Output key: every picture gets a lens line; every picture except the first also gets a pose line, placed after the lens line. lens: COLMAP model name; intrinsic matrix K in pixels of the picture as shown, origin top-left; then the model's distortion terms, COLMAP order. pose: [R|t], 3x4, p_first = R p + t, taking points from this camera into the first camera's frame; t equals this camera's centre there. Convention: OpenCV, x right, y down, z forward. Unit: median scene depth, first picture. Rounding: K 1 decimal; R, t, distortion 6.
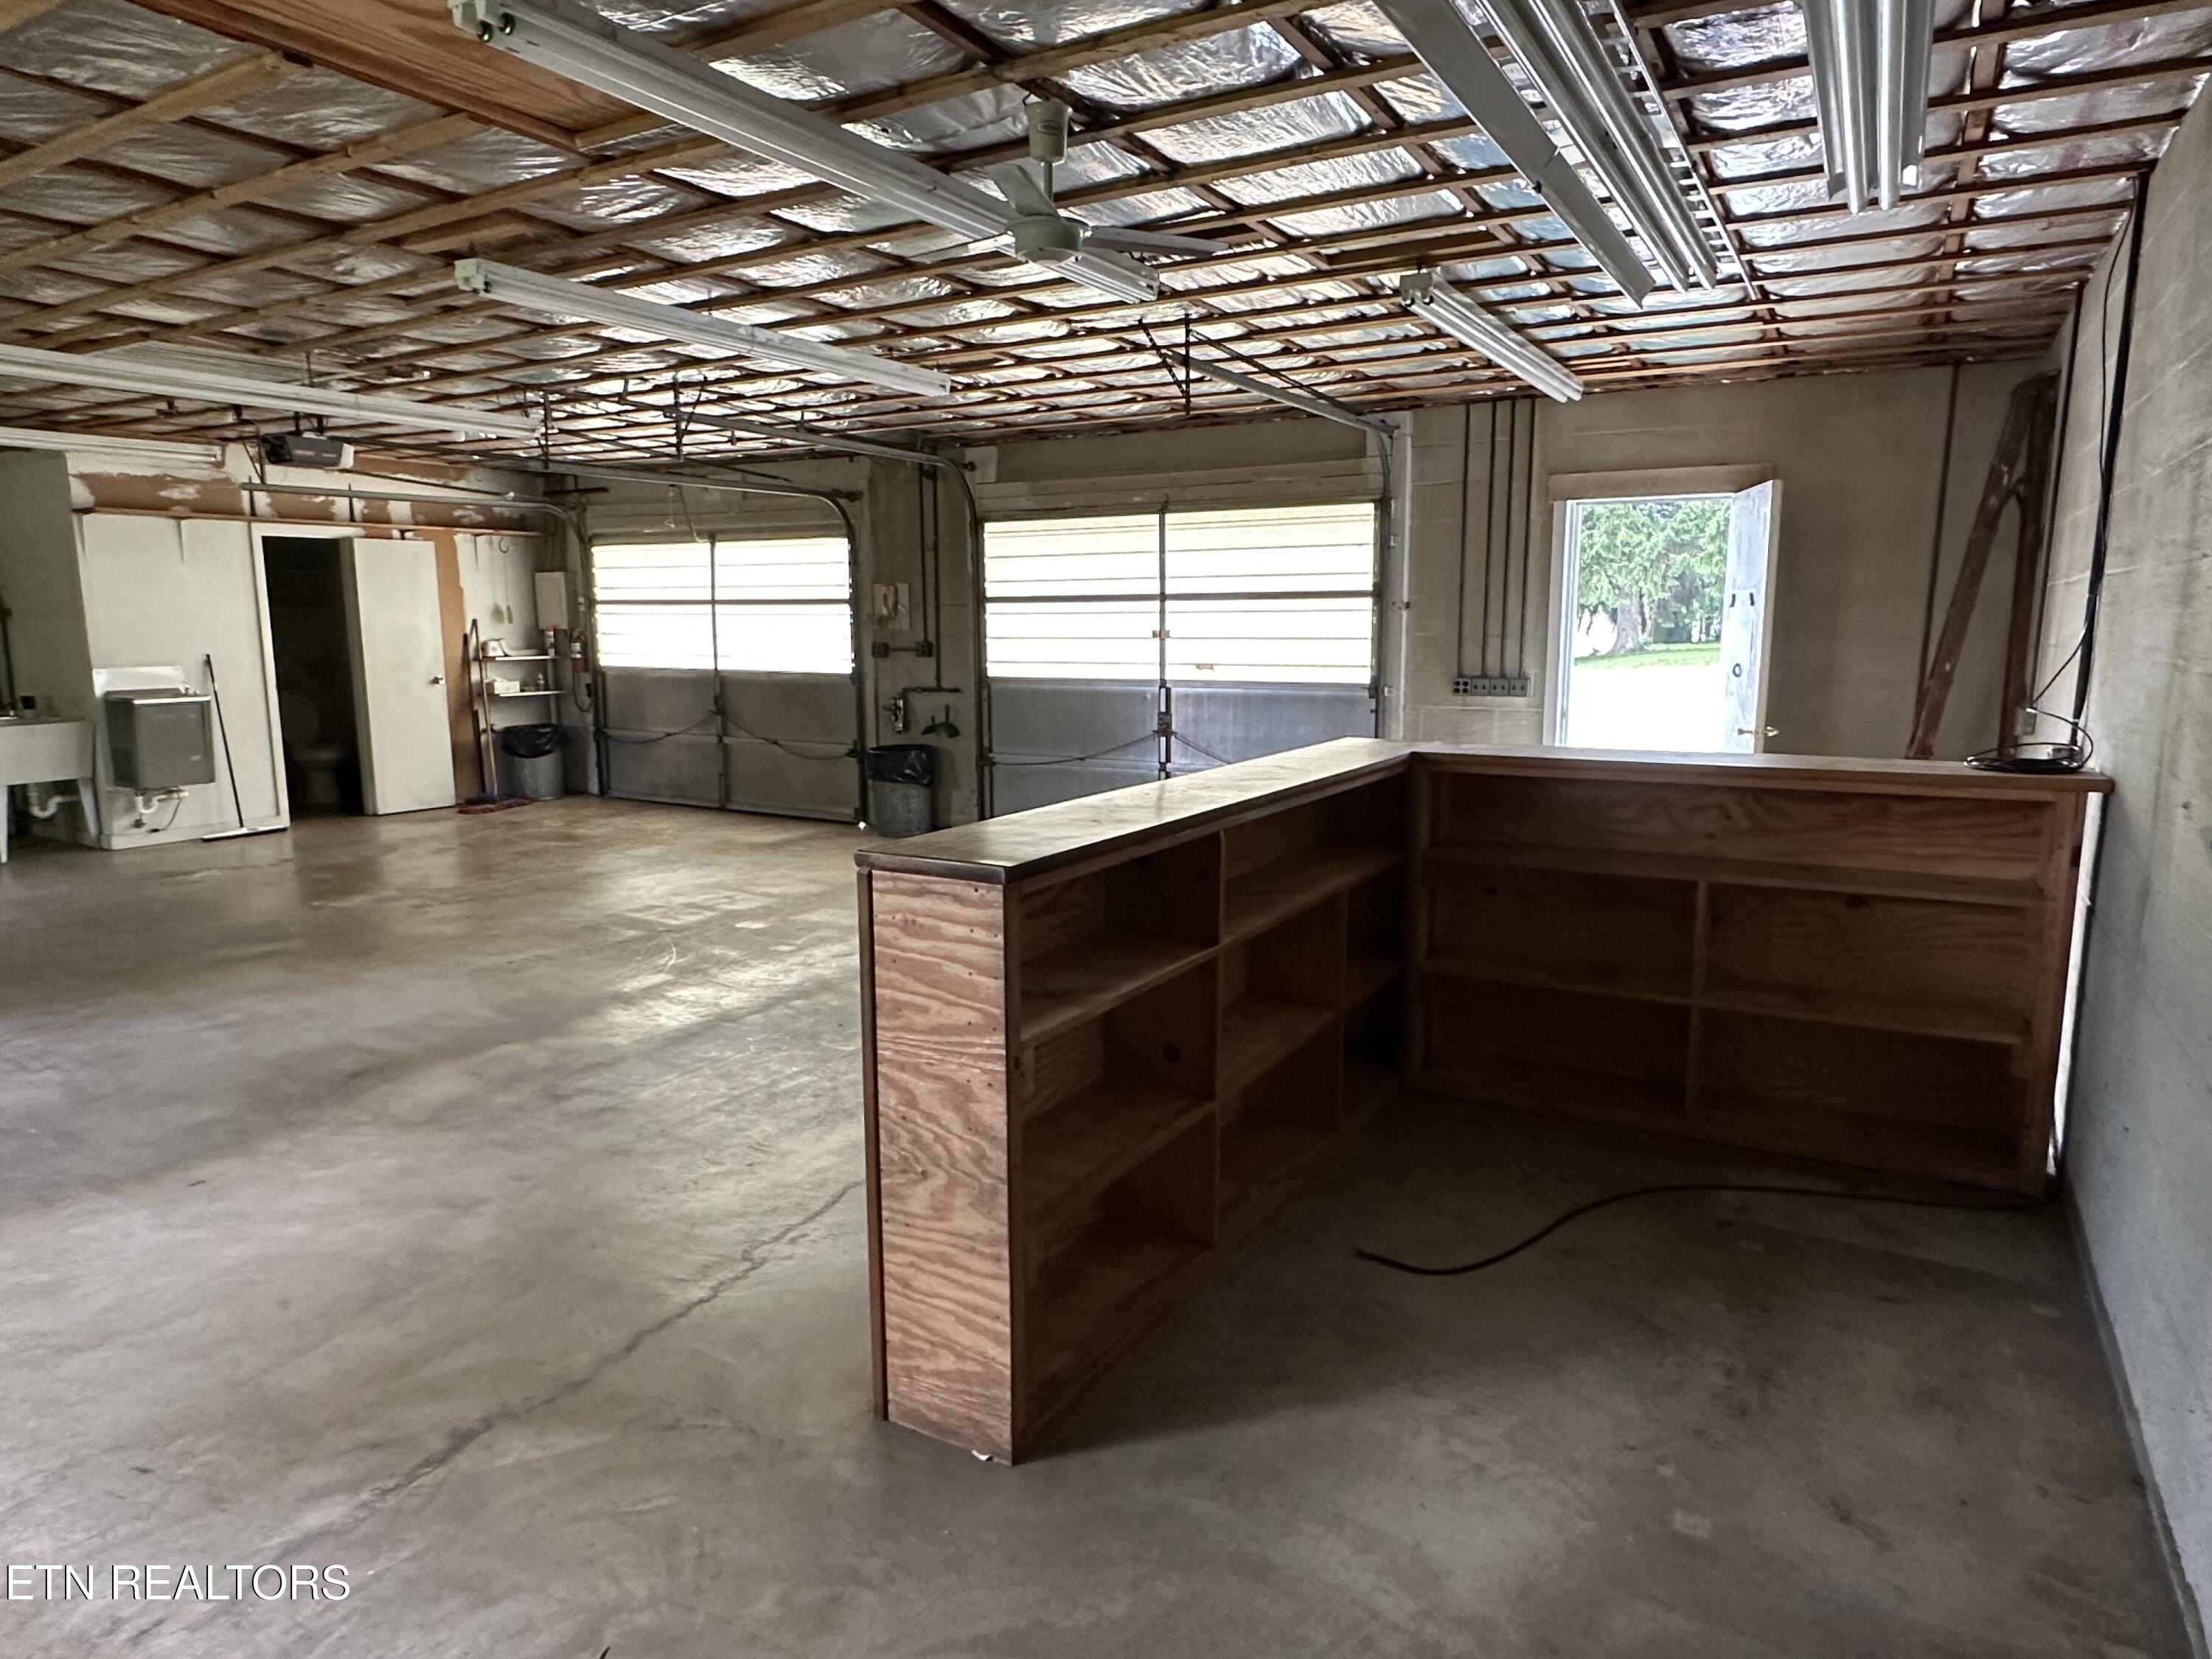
lens RADIAL K [[1348.7, 0, 1100.6], [0, 1348.7, 844.0], [0, 0, 1]] dist [0.006009, 0.001593]
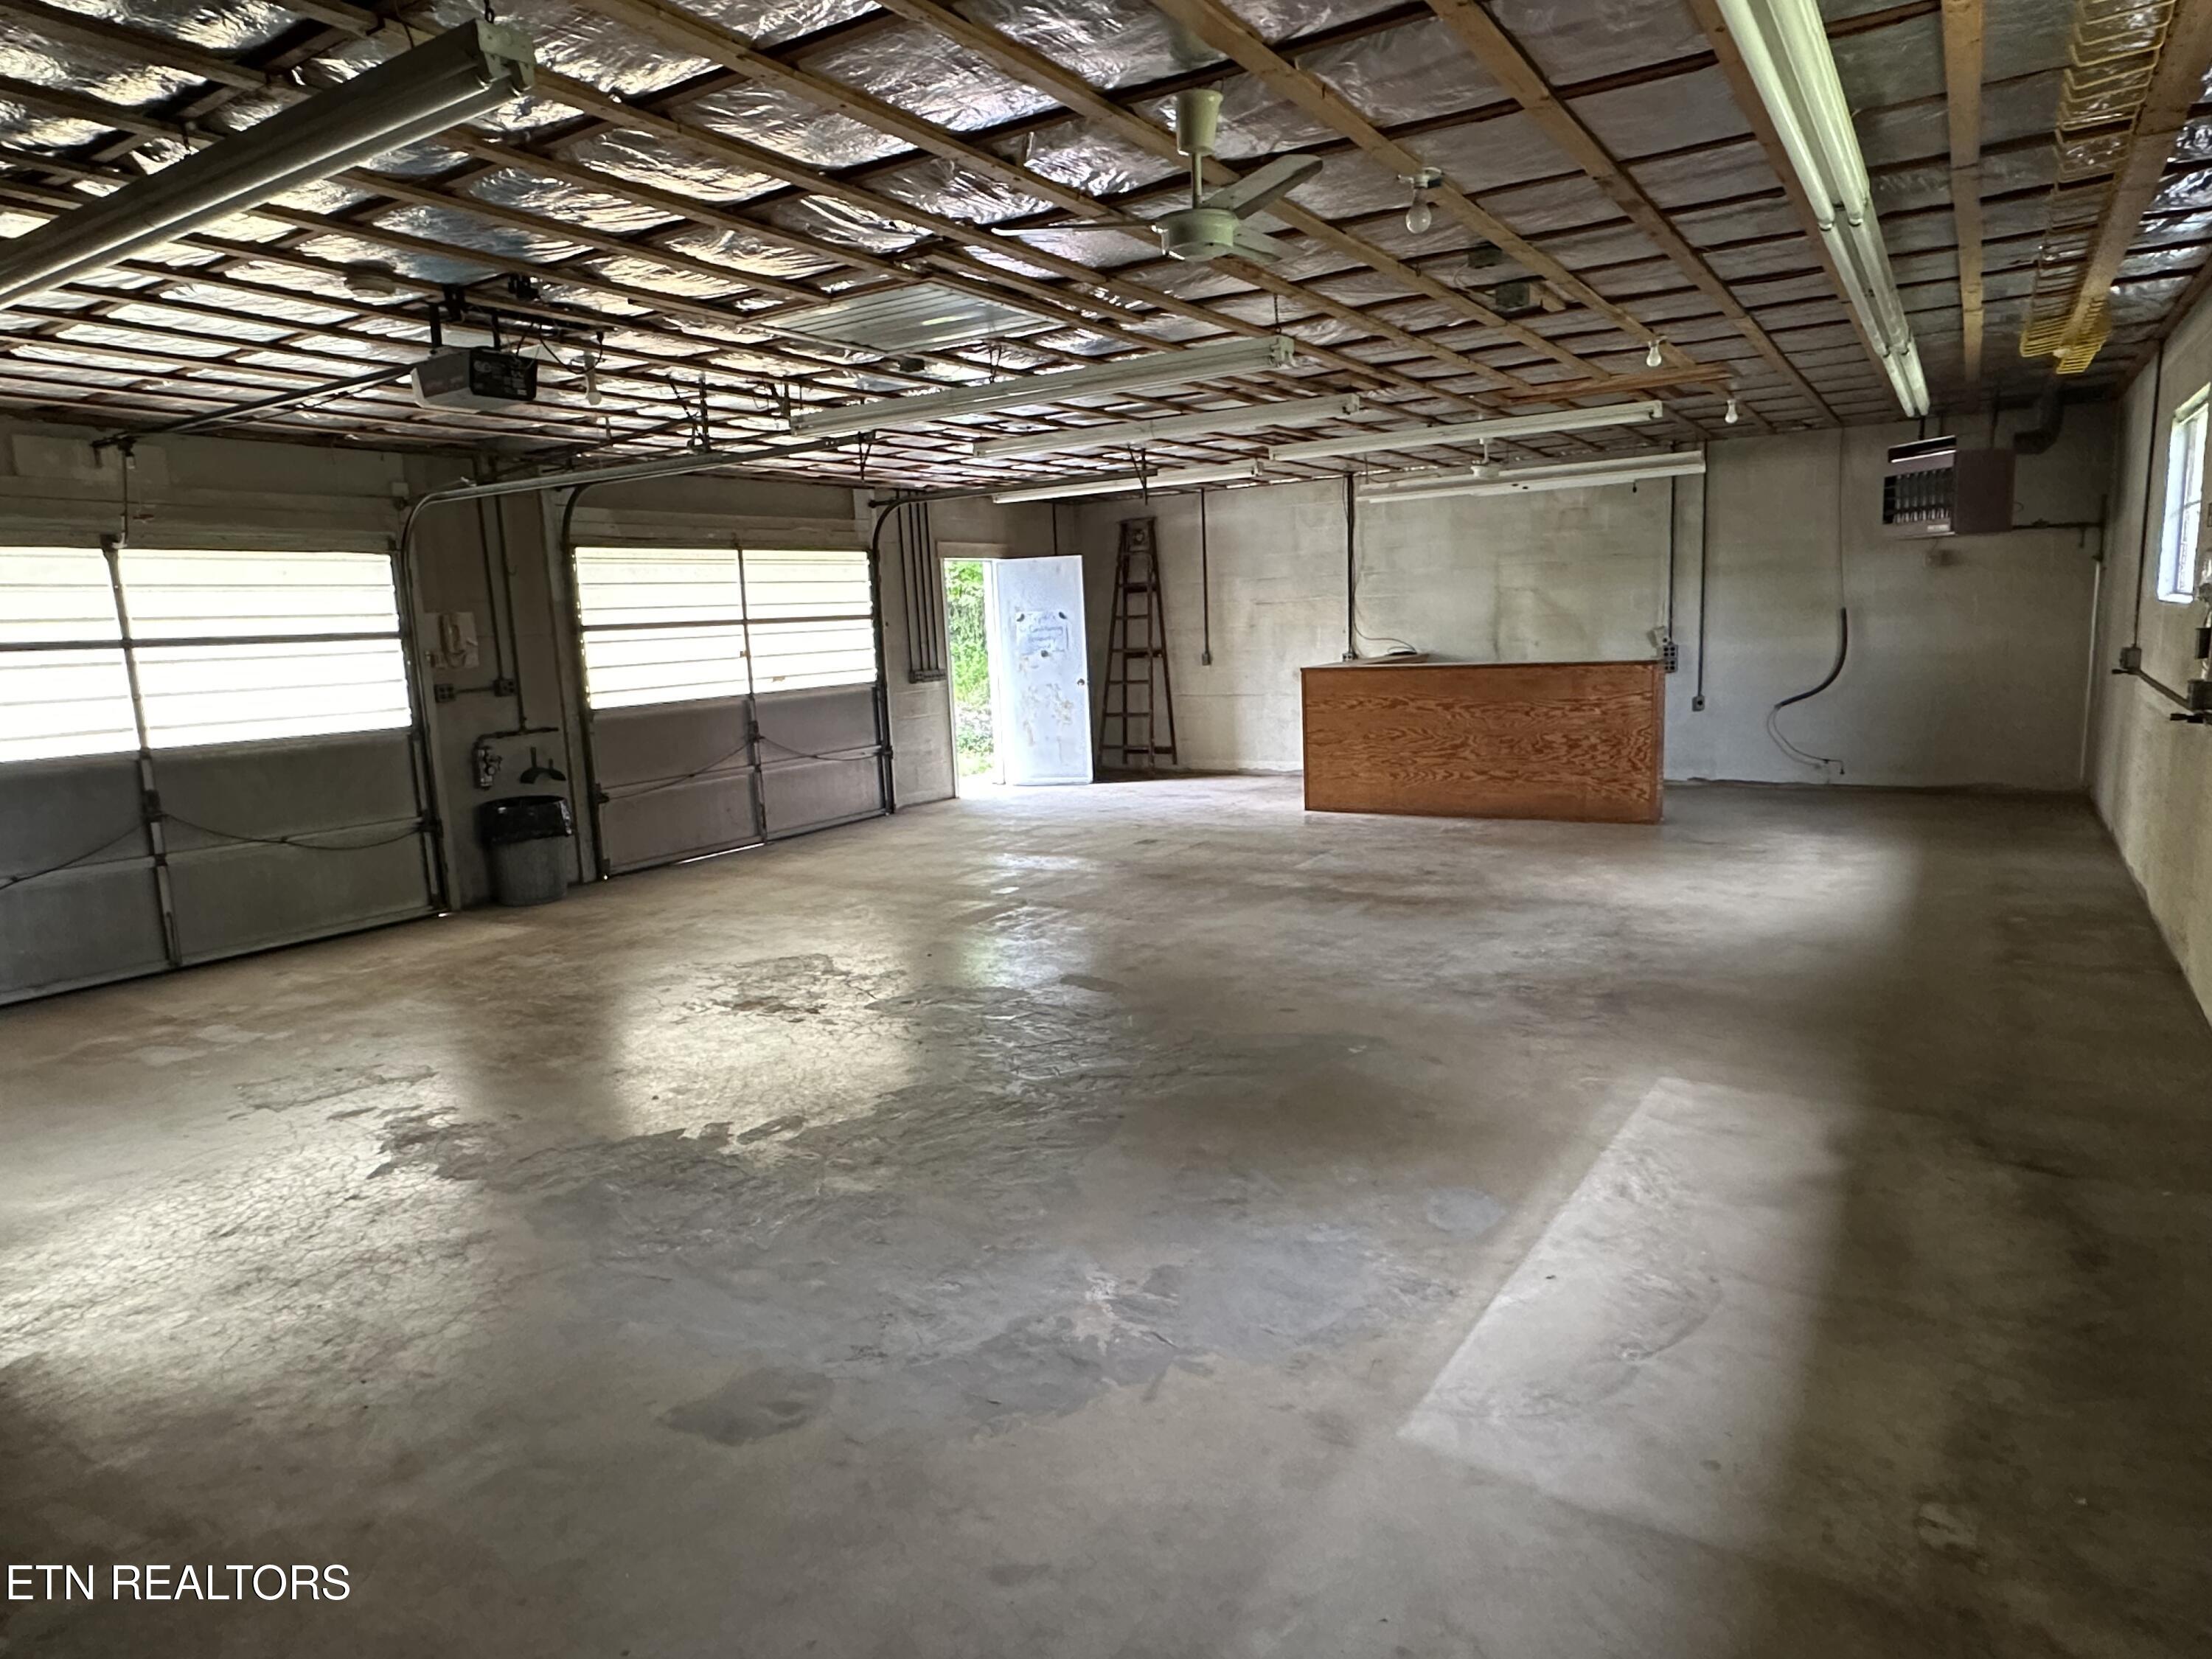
lens RADIAL K [[1348.7, 0, 1102.3], [0, 1348.7, 825.0], [0, 0, 1]] dist [0.006009, 0.001593]
pose [[0.044546, -0.148367, 0.987929, -1.023800], [0.214691, 0.967226, 0.135577, -0.098115], [-0.975666, 0.206060, 0.074940, 0.603302]]
